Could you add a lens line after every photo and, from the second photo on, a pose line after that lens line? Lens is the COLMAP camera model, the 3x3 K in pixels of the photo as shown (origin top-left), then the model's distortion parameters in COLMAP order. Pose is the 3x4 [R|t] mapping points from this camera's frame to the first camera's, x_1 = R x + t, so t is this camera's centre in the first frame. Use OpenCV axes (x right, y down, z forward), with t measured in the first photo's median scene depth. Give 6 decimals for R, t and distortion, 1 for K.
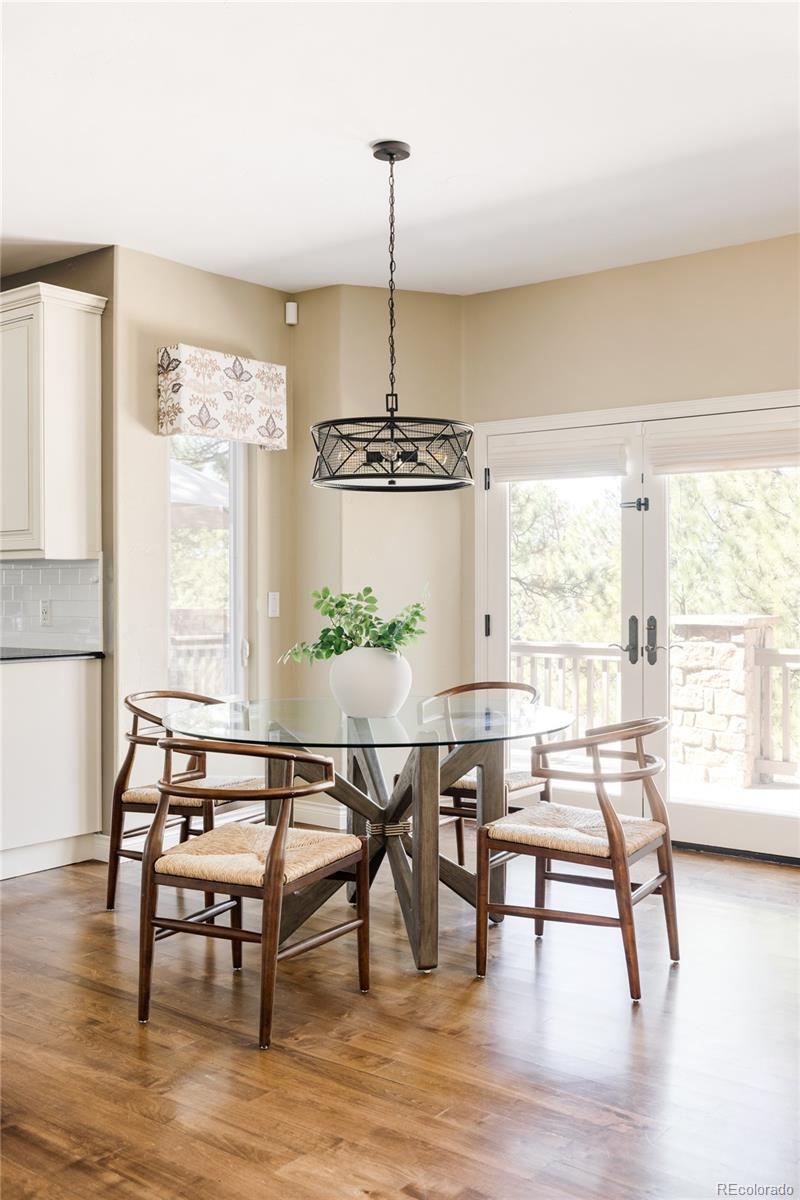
lens RADIAL K [[1171.5, 0, 400.4], [0, 1171.5, 599.6], [0, 0, 1]] dist [-0.002774, 0.000000]
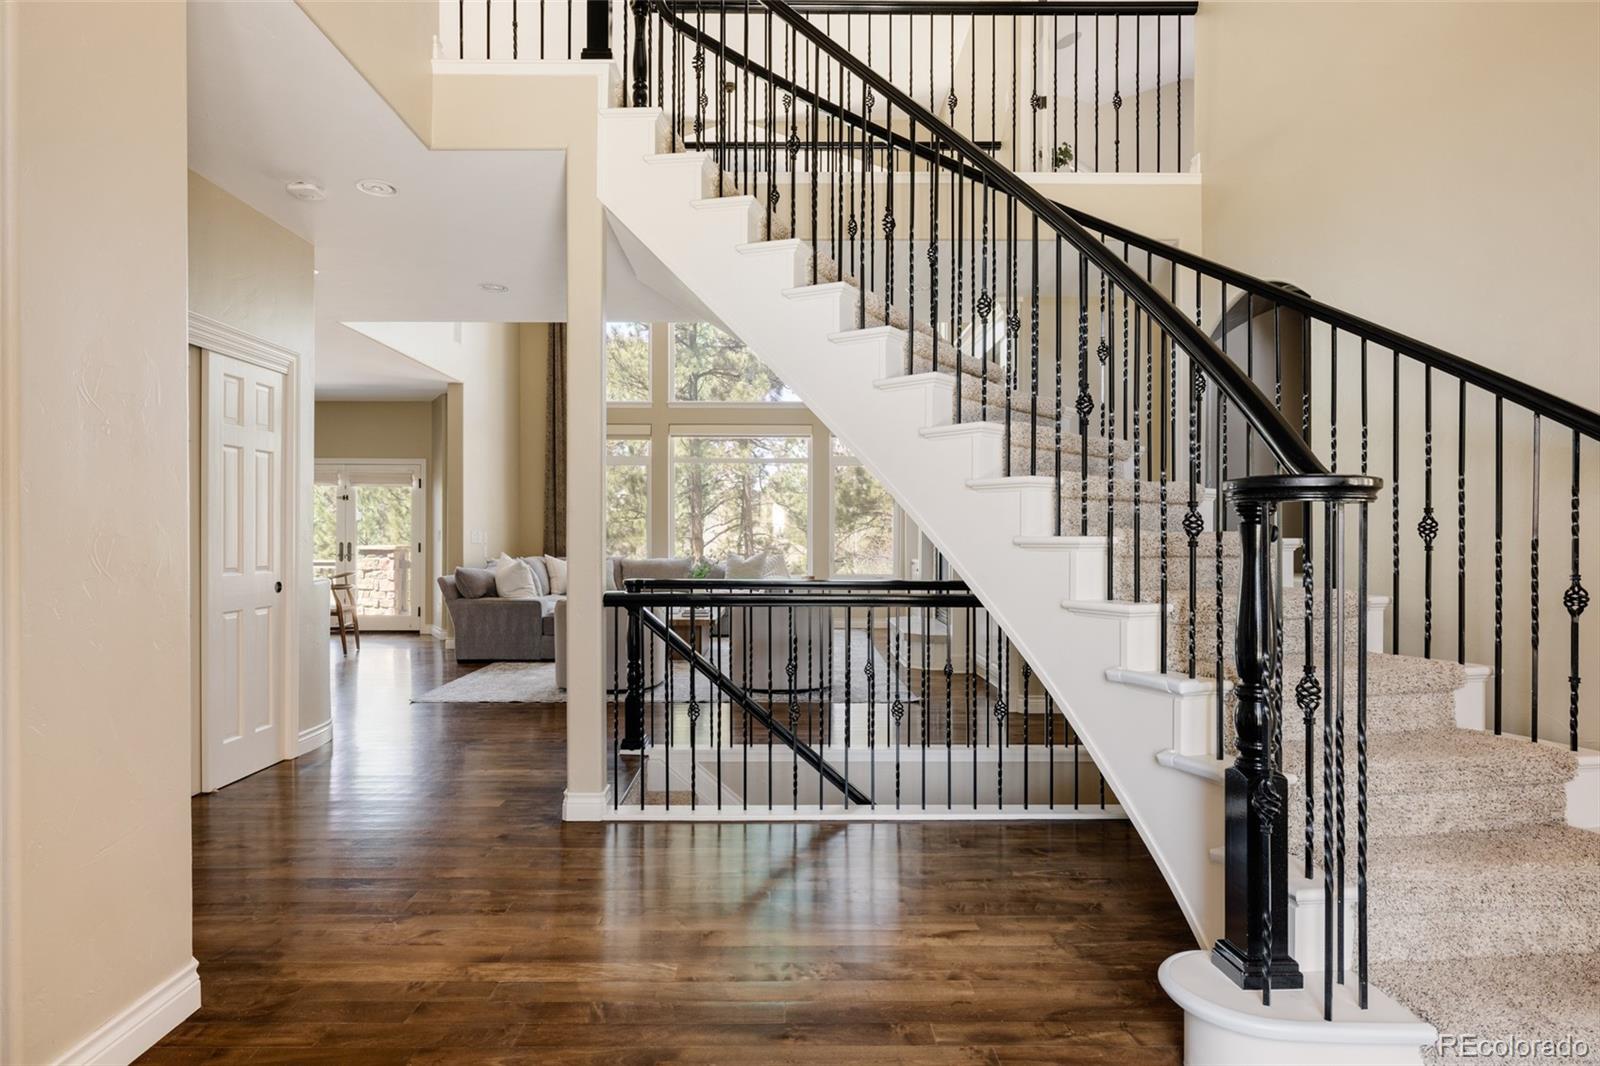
lens RADIAL K [[909.3, 0, 791.2], [0, 909.3, 535.9], [0, 0, 1]] dist [-0.005077, -0.001576]
pose [[0.782394, 0.004175, 0.622770, -0.207720], [0.002430, 0.999949, -0.009757, 0.017712], [-0.622779, 0.009147, 0.782344, -0.902432]]
